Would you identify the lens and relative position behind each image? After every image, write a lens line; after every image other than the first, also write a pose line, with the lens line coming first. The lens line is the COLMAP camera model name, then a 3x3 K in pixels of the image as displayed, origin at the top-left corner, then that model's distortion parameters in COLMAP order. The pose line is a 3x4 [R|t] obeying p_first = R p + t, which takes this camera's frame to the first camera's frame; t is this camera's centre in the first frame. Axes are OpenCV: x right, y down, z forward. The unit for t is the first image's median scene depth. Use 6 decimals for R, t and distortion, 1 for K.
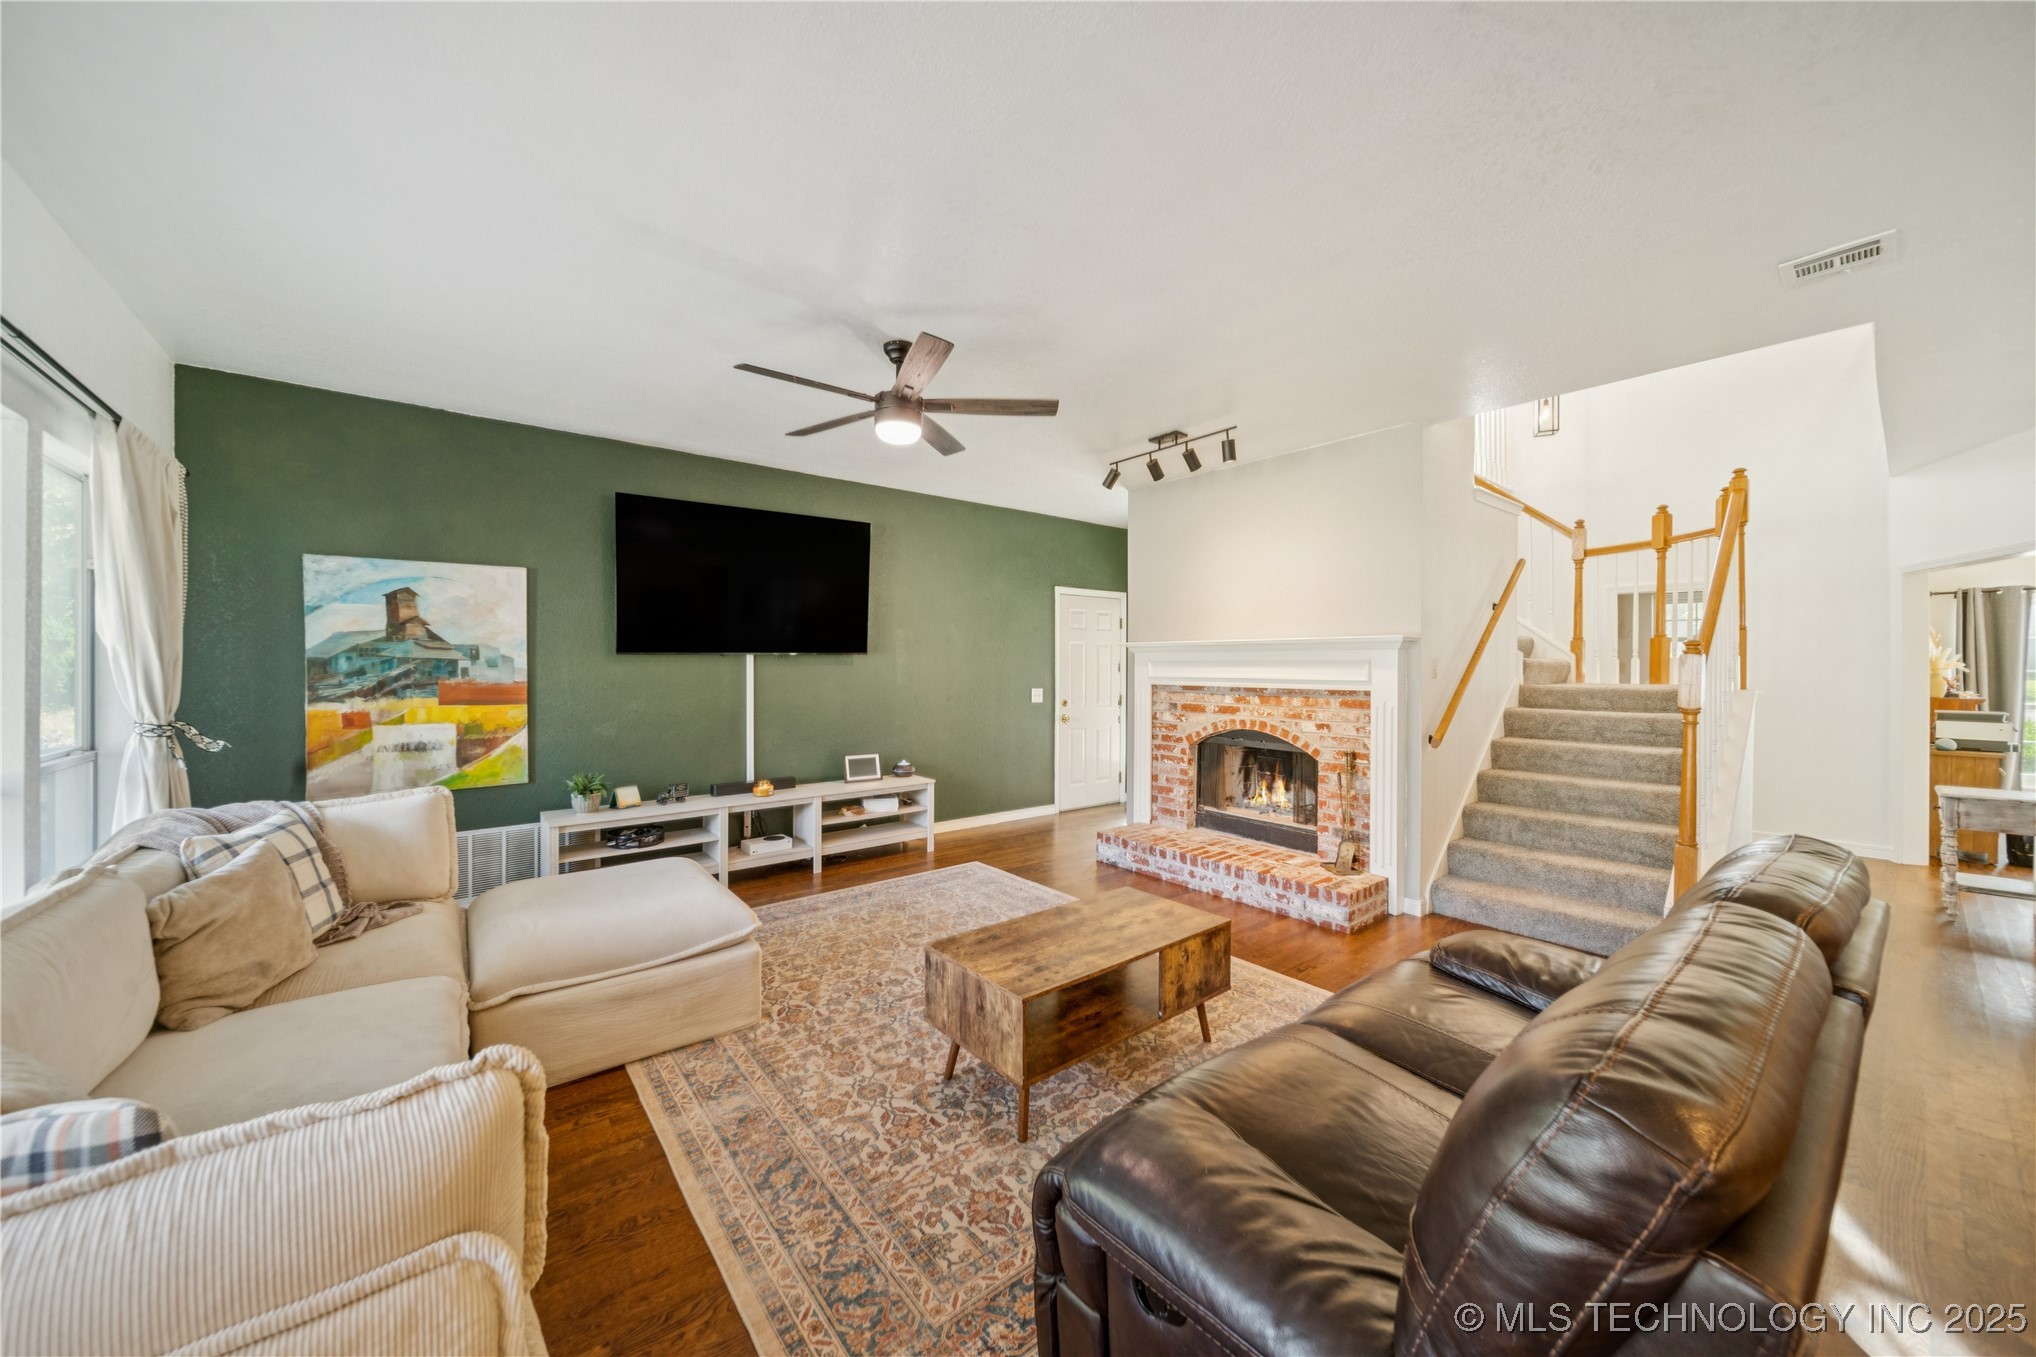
lens RADIAL K [[730.3, 0, 1010.7], [0, 730.3, 664.8], [0, 0, 1]] dist [-0.001869, -0.001041]
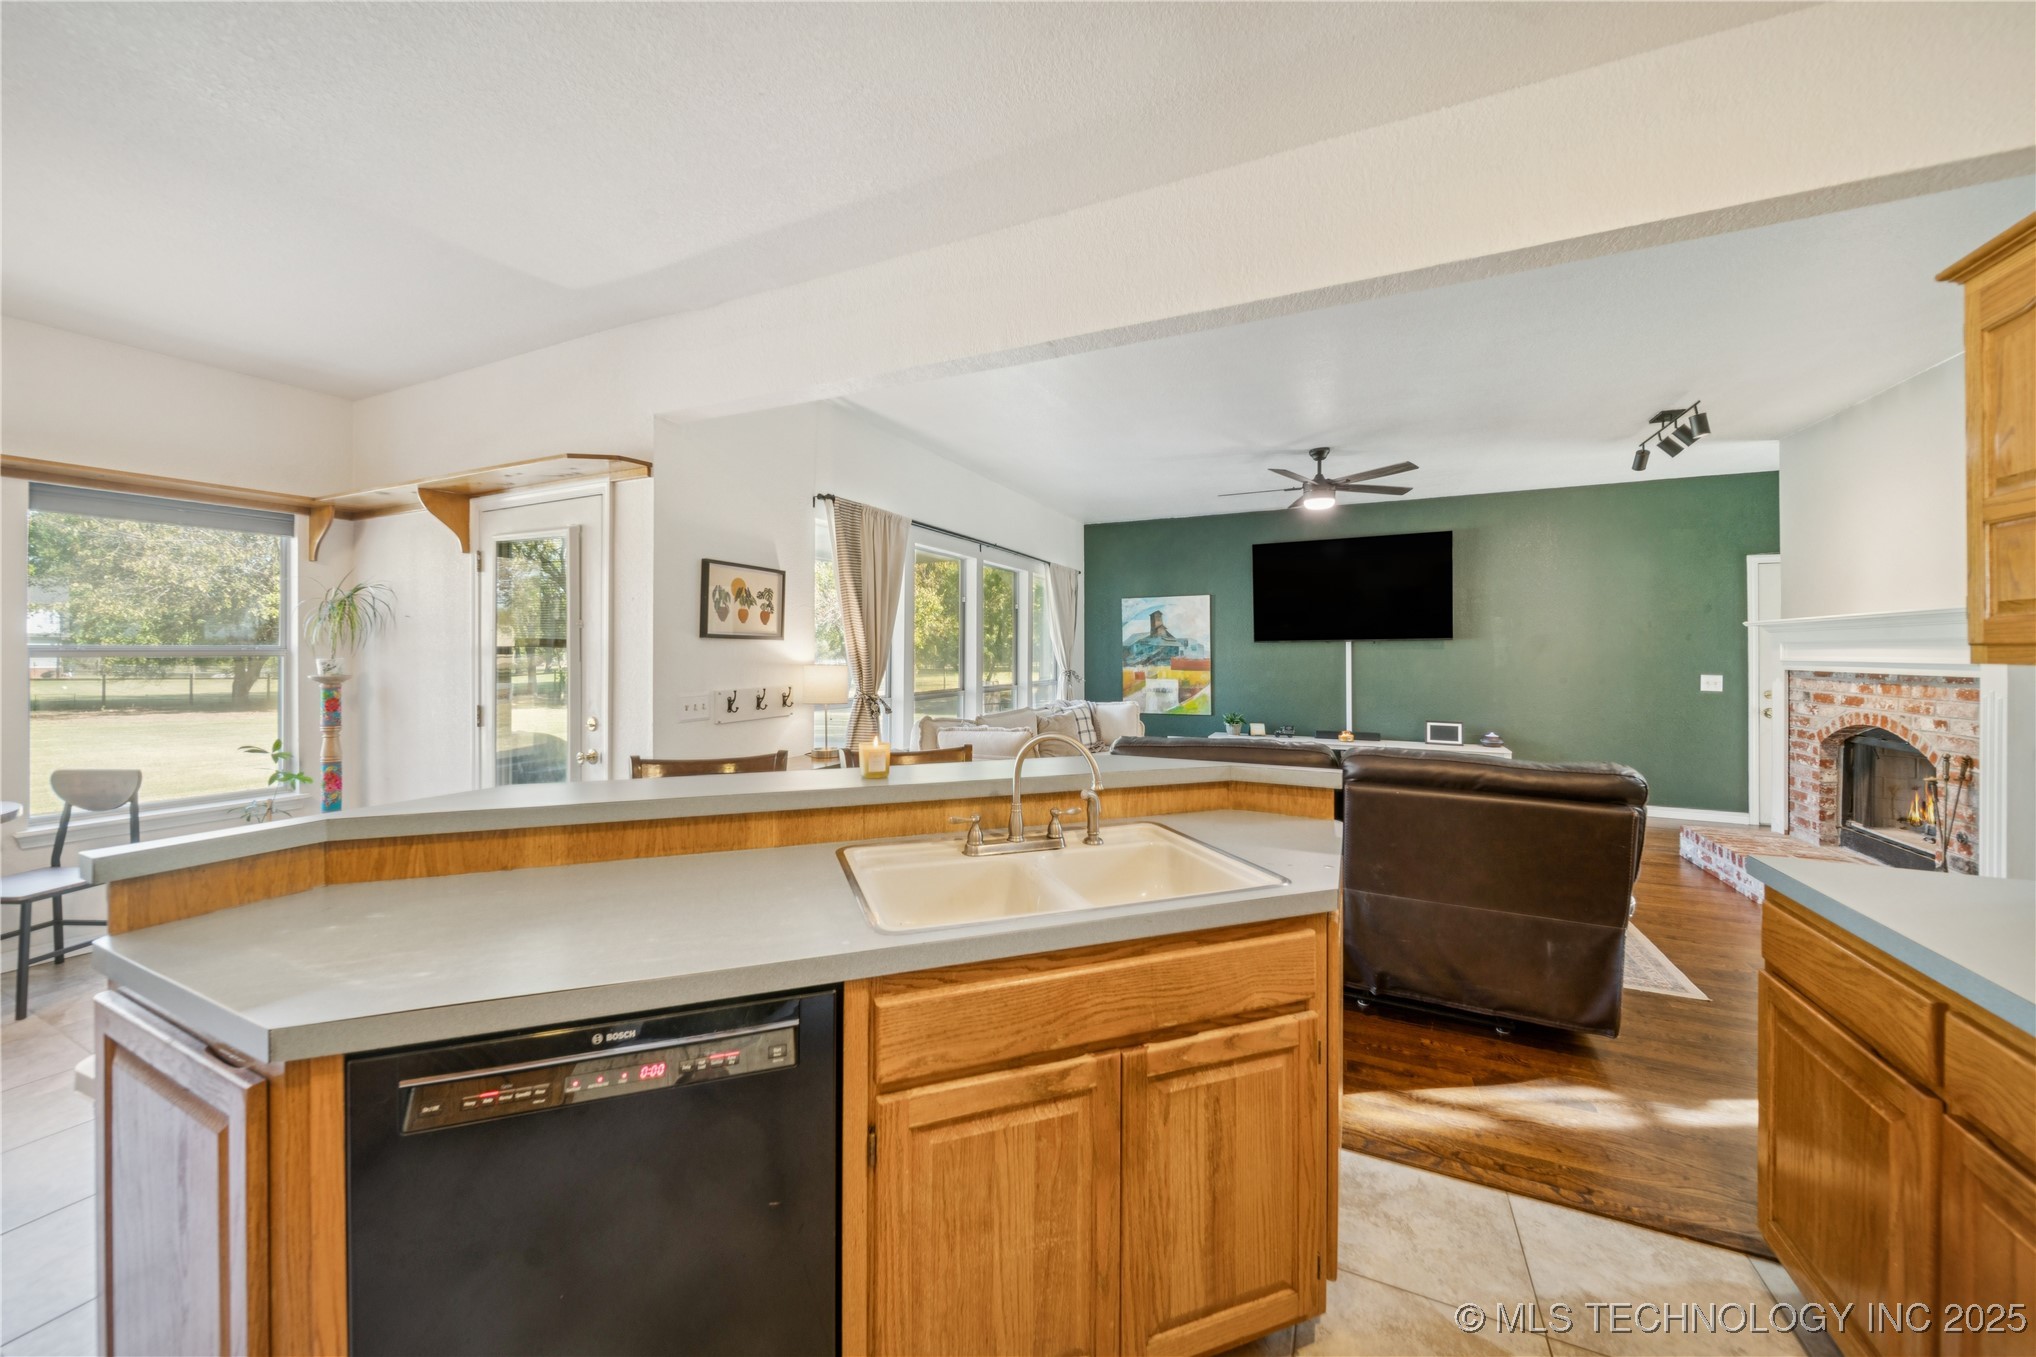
lens RADIAL K [[730.3, 0, 982.5], [0, 730.3, 647.6], [0, 0, 1]] dist [-0.001869, -0.001041]
pose [[0.417120, -0.006947, -0.908825, 0.684134], [-0.001458, 0.999964, -0.008312, 0.011269], [0.908850, 0.004792, 0.417095, -0.238810]]
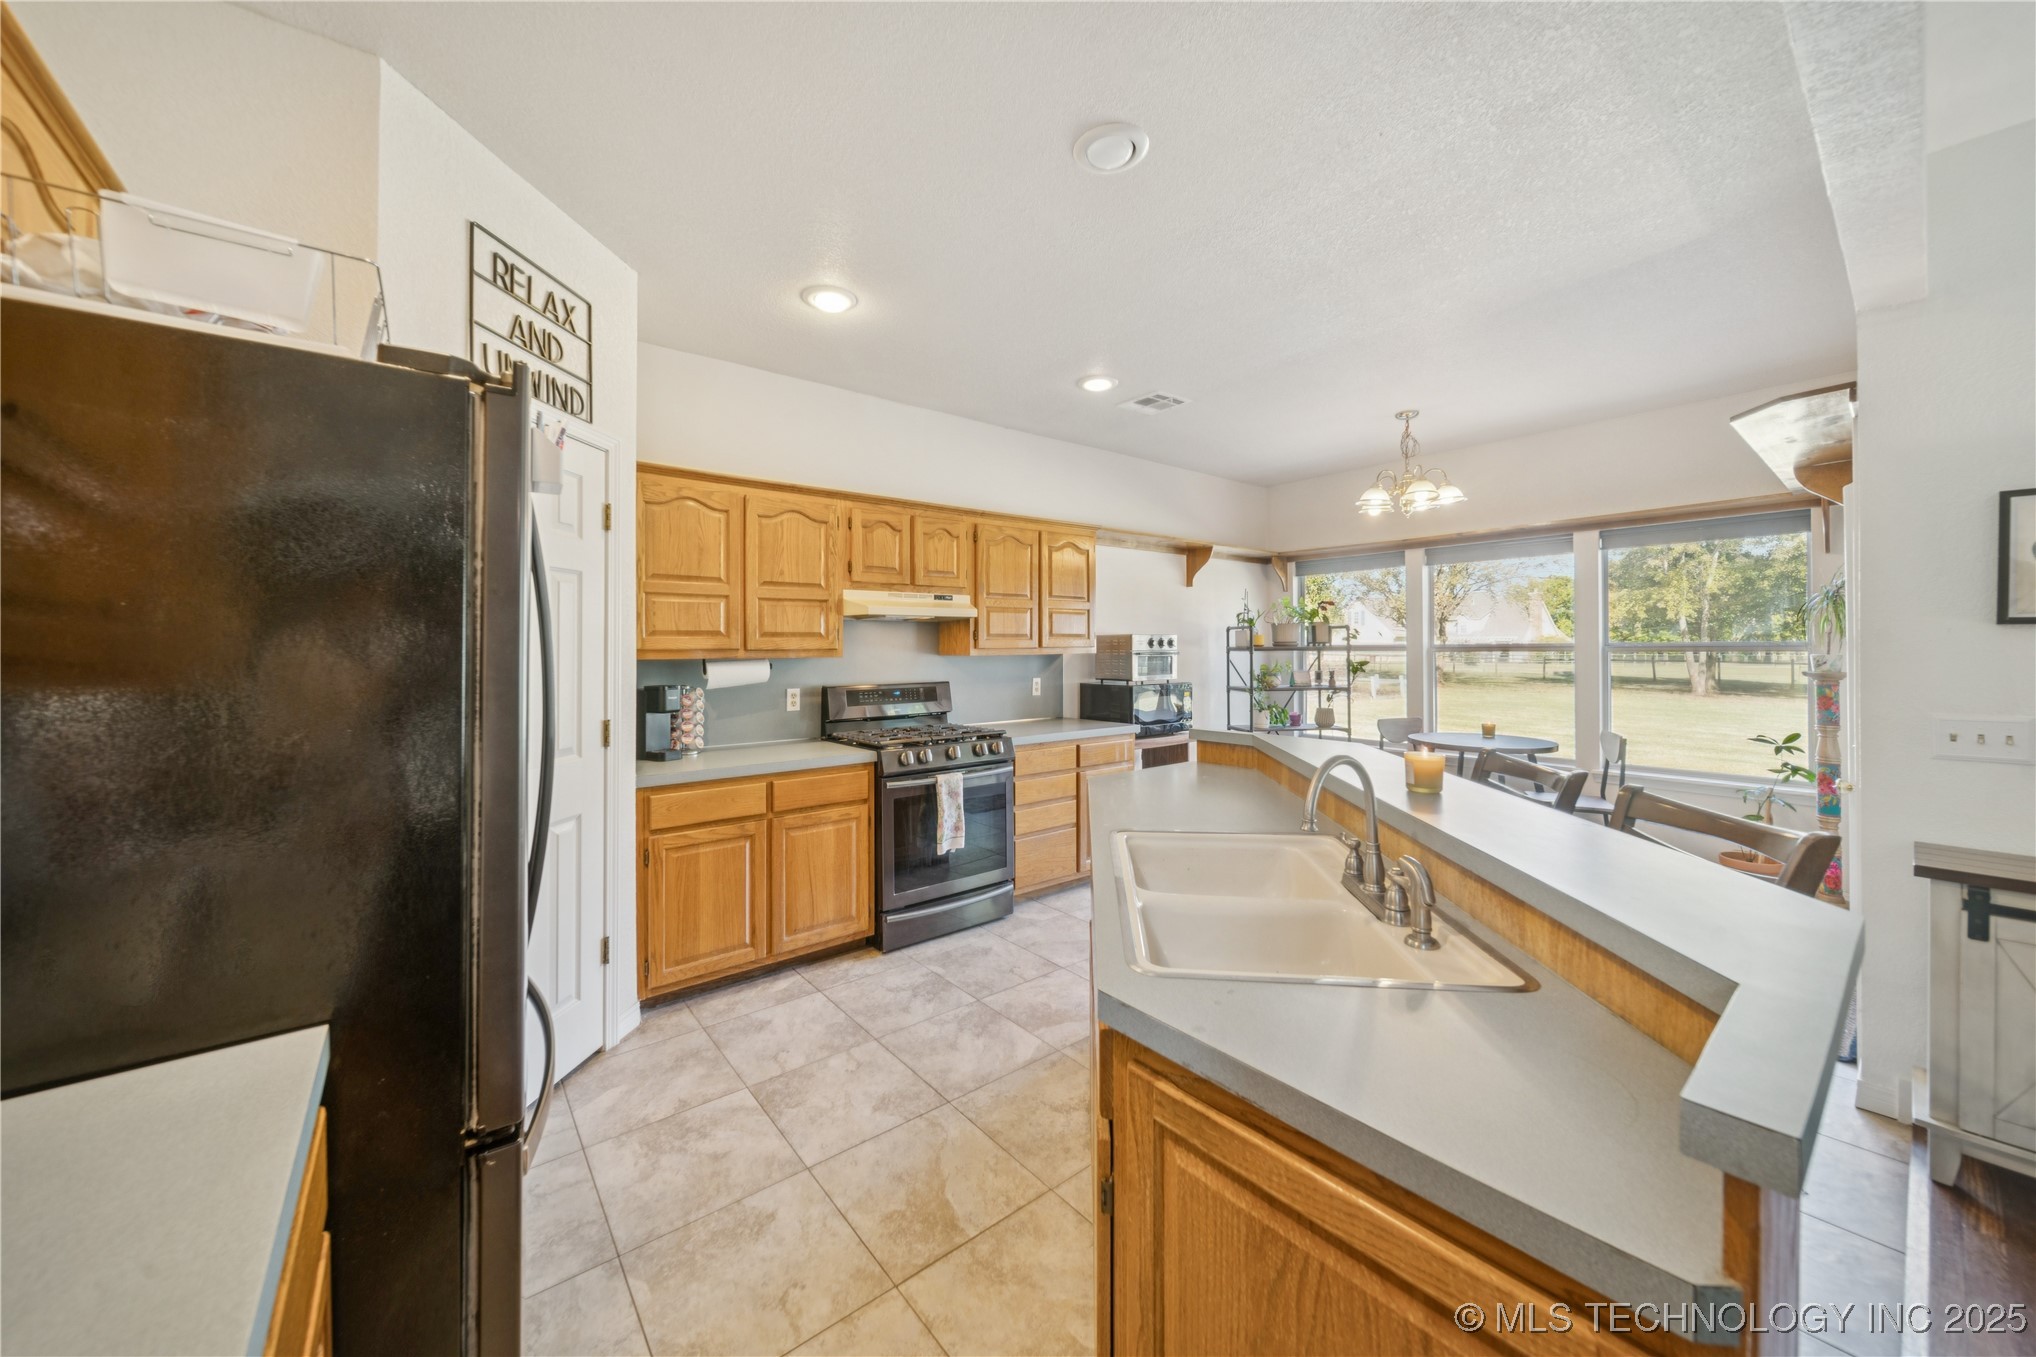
lens RADIAL K [[730.3, 0, 1006.7], [0, 730.3, 647.0], [0, 0, 1]] dist [-0.001869, -0.001041]
pose [[-0.999976, 0.002353, -0.006547, 0.499727], [0.002353, 0.999997, 0.000107, 0.008093], [0.006548, 0.000091, -0.999979, 0.249068]]
